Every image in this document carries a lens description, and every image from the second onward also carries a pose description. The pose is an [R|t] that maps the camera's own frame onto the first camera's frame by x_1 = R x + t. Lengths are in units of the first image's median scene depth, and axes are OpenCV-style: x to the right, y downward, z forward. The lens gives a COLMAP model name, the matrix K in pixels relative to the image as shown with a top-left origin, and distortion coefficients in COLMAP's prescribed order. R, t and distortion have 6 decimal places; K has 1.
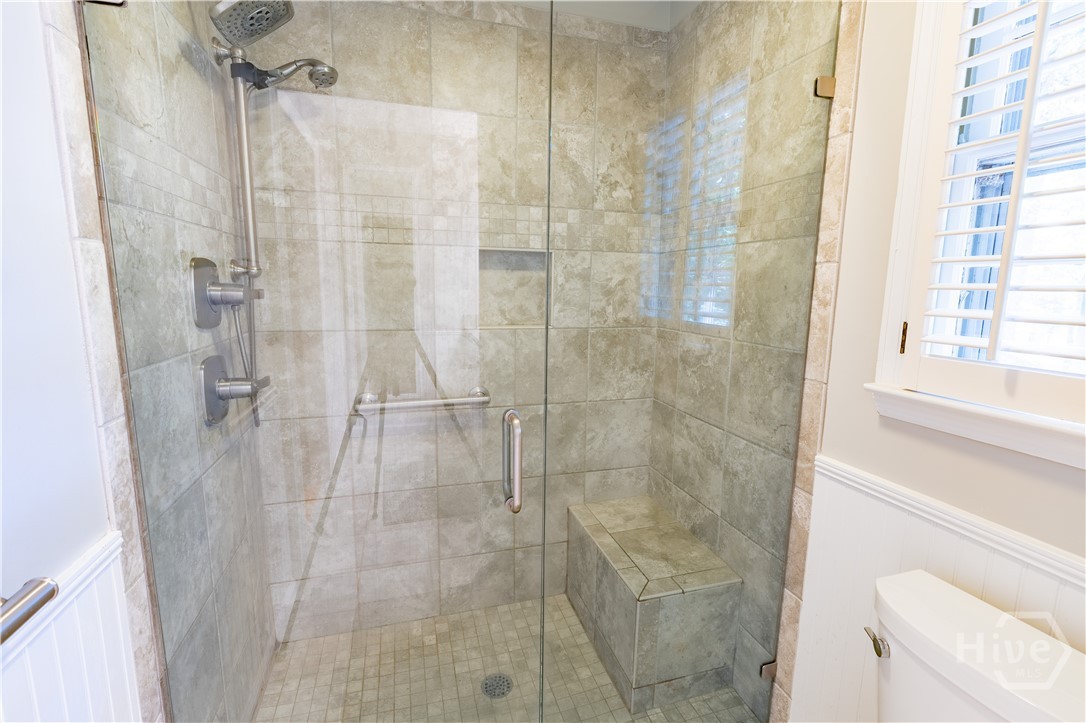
lens RADIAL K [[499.2, 0, 547.6], [0, 499.2, 363.7], [0, 0, 1]] dist [-0.010216, 0.003649]
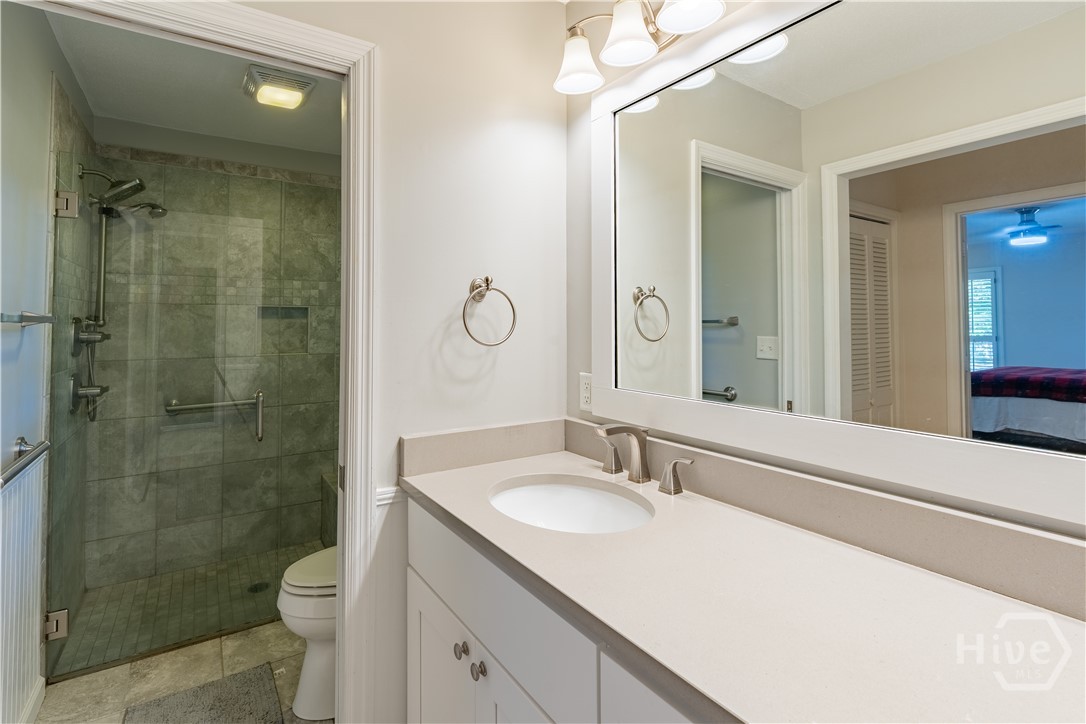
lens RADIAL K [[499.2, 0, 517.5], [0, 499.2, 305.0], [0, 0, 1]] dist [-0.010216, 0.003649]
pose [[0.960631, -0.007626, 0.277724, 0.221632], [0.060196, 0.981591, -0.181263, 0.108373], [-0.271229, 0.190844, 0.943405, -0.747348]]
